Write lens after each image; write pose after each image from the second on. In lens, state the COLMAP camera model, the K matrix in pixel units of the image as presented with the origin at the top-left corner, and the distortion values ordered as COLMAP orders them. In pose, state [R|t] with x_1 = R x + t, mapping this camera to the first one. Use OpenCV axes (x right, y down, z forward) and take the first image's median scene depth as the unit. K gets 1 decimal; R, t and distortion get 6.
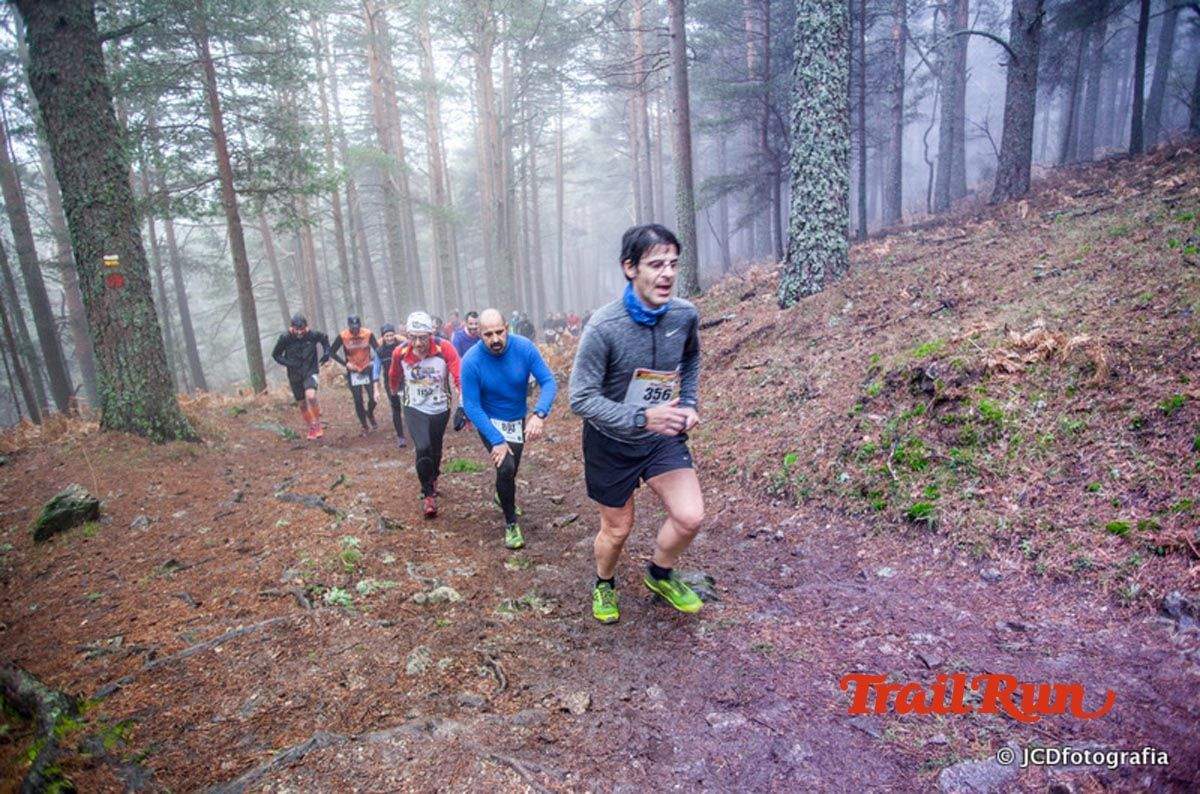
lens RADIAL K [[731.8, 0, 609.0], [0, 731.8, 404.7], [0, 0, 1]] dist [-0.092295, 0.050421]
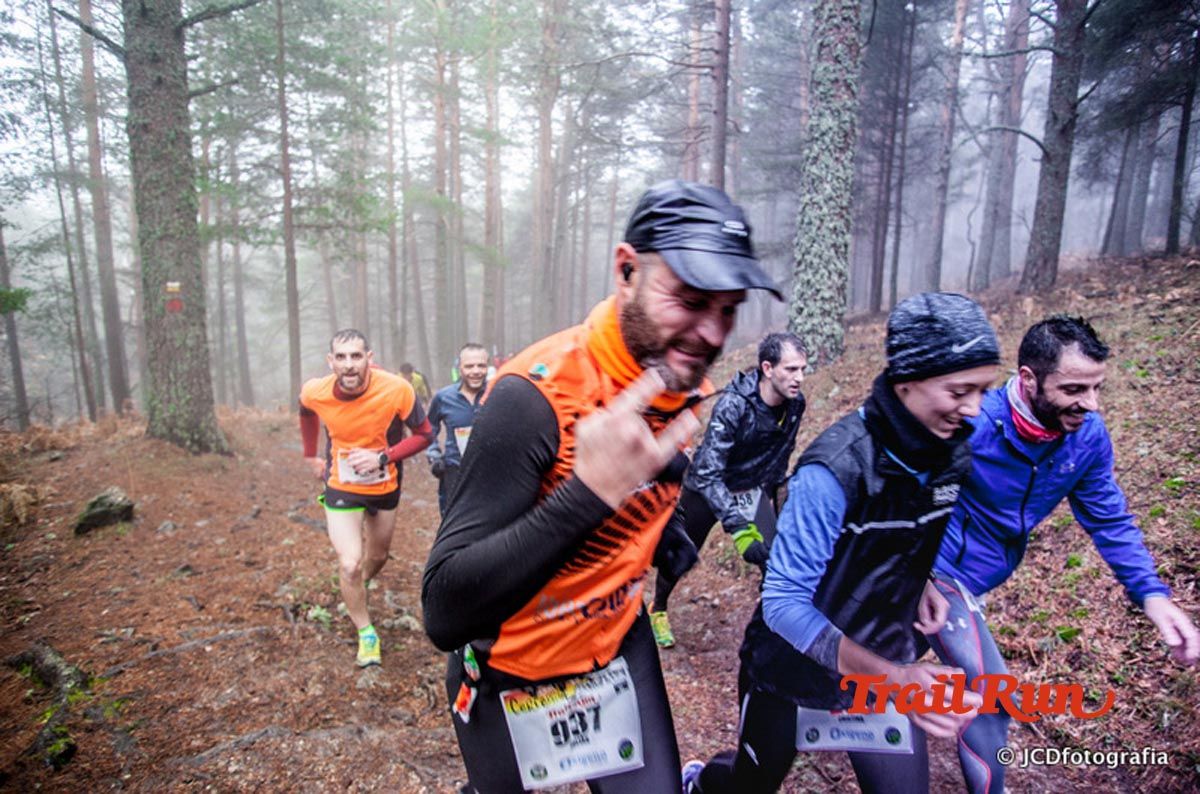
lens RADIAL K [[730.7, 0, 606.4], [0, 730.7, 402.1], [0, 0, 1]] dist [-0.090369, 0.044755]
pose [[0.993970, 0.092251, -0.059279, 0.076222], [-0.095689, 0.993718, -0.058040, -0.031350], [0.053552, 0.063363, 0.996553, -0.090162]]
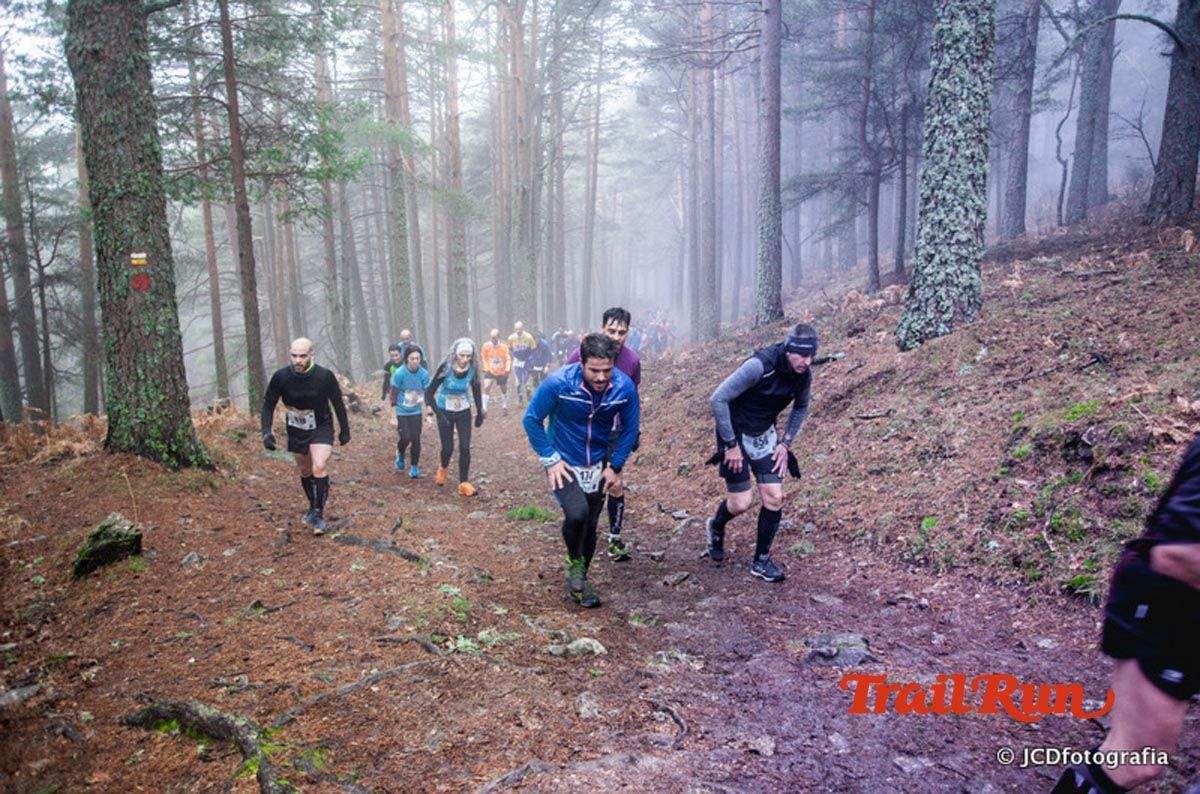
lens RADIAL K [[938.5, 0, 608.1], [0, 938.5, 407.0], [0, 0, 1]] dist [-0.080008, 0.080389]
pose [[0.998633, 0.046951, -0.022961, -0.115291], [-0.047784, 0.998165, -0.037184, -0.008037], [0.021173, 0.038230, 0.999045, -0.164046]]
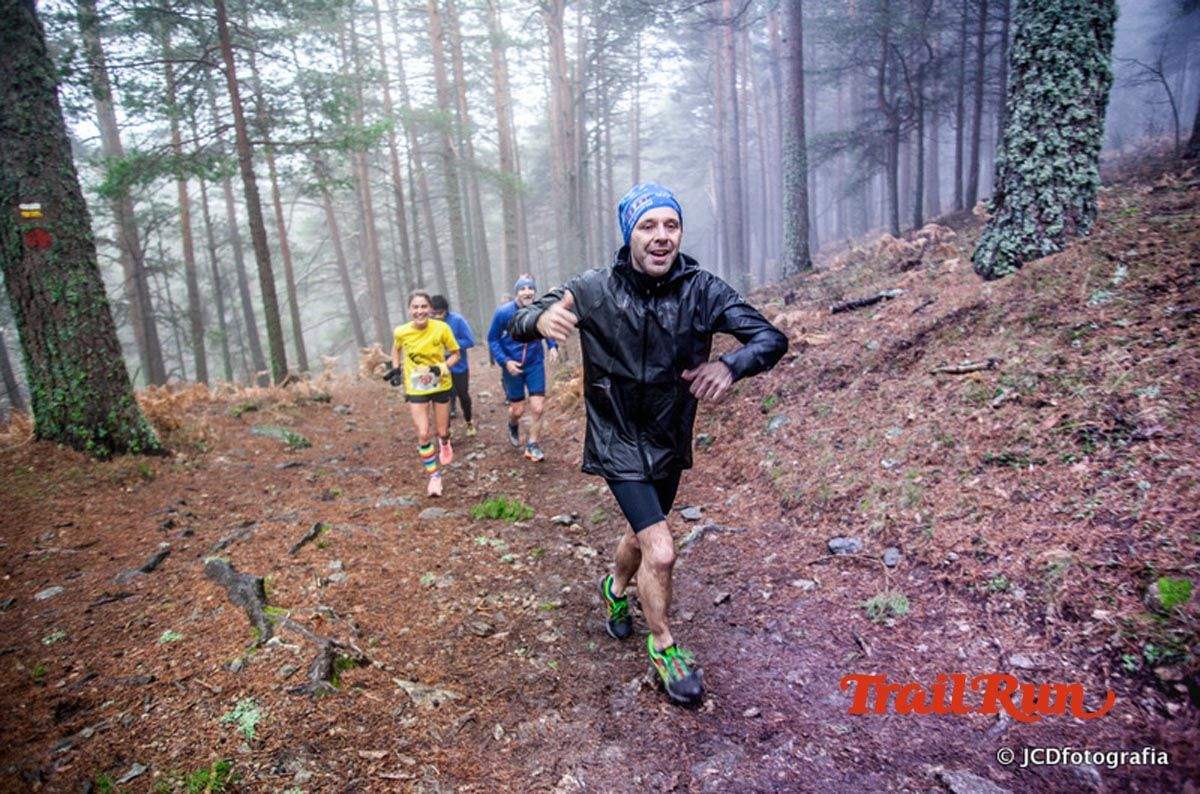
lens RADIAL K [[730.7, 0, 606.4], [0, 730.7, 402.1], [0, 0, 1]] dist [-0.090369, 0.044755]
pose [[0.994792, 0.017673, -0.100381, -0.048399], [-0.016052, 0.999728, 0.016928, -0.036873], [0.100653, -0.015228, 0.994805, 0.442336]]
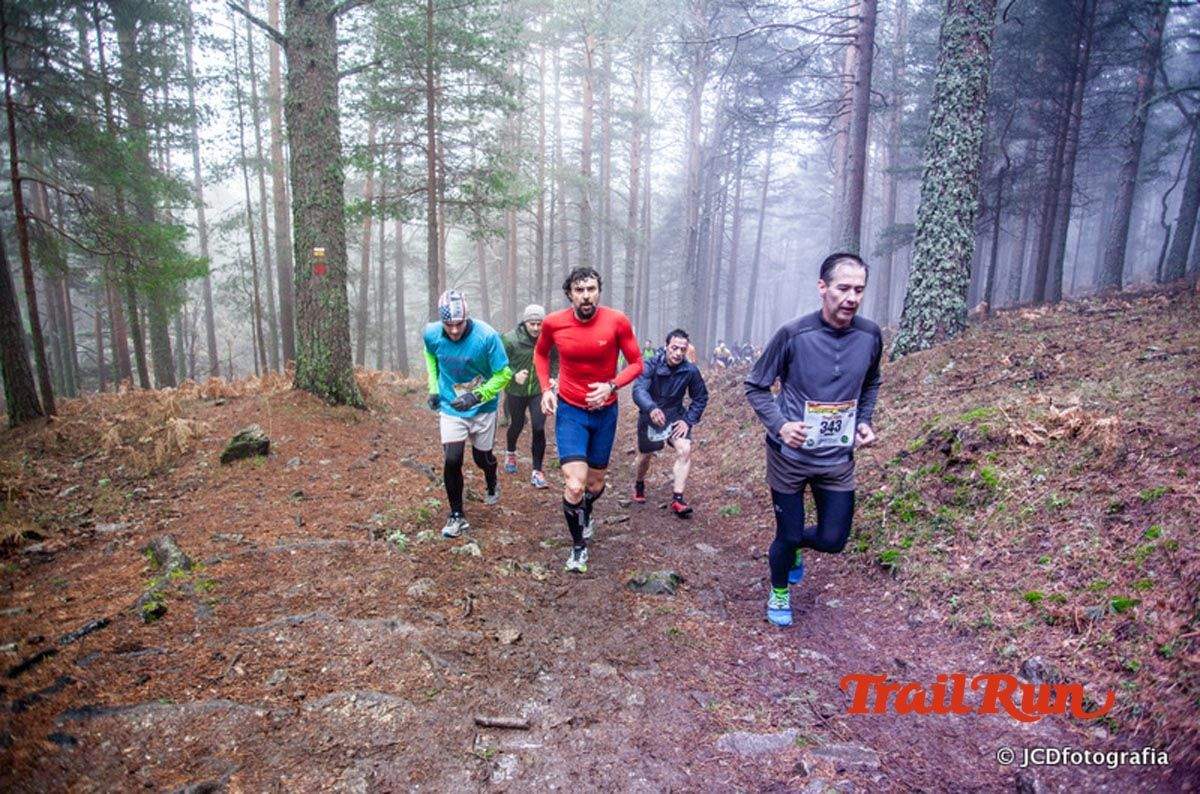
lens RADIAL K [[732.8, 0, 606.2], [0, 732.8, 402.5], [0, 0, 1]] dist [-0.092434, 0.053067]
pose [[0.956152, 0.140320, -0.257068, 0.170835], [-0.149804, 0.988559, -0.017584, 0.002207], [0.251660, 0.055323, 0.966233, -0.090836]]
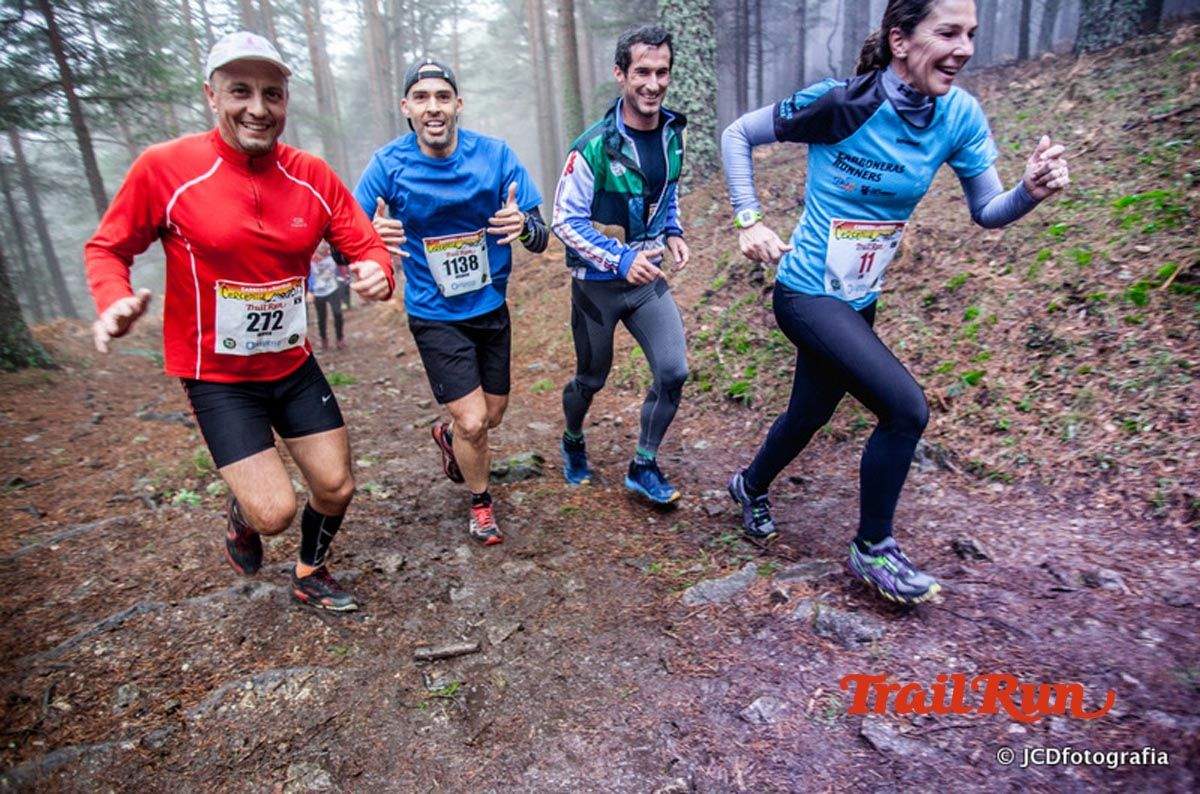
lens RADIAL K [[749.3, 0, 607.1], [0, 749.3, 402.5], [0, 0, 1]] dist [-0.097681, 0.056603]
pose [[0.993756, -0.040692, 0.103890, 0.076149], [0.030000, 0.994283, 0.102475, 0.029718], [-0.107466, -0.098719, 0.989296, -0.049015]]
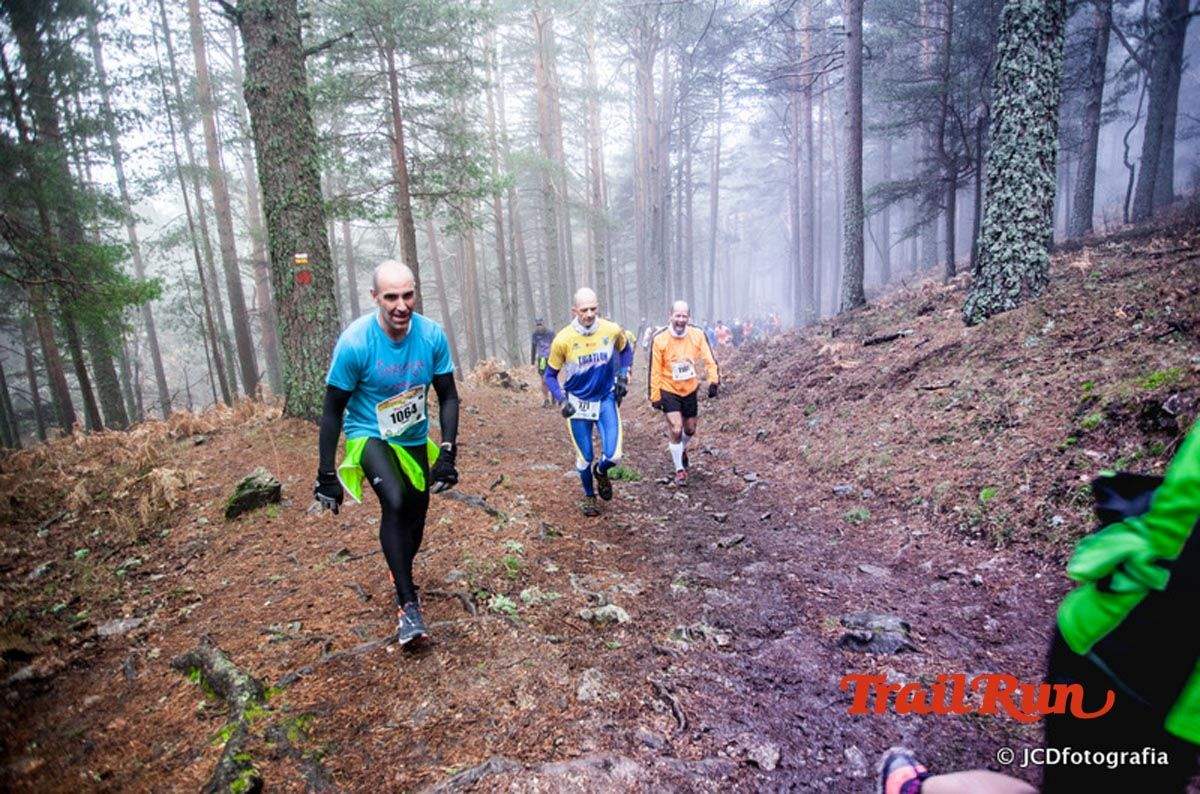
lens RADIAL K [[732.8, 0, 607.8], [0, 732.8, 406.5], [0, 0, 1]] dist [-0.094470, 0.057416]
pose [[0.979902, 0.052208, -0.192526, -0.038771], [-0.053319, 0.998577, -0.000589, -0.006774], [0.192221, 0.010843, 0.981292, 0.031445]]
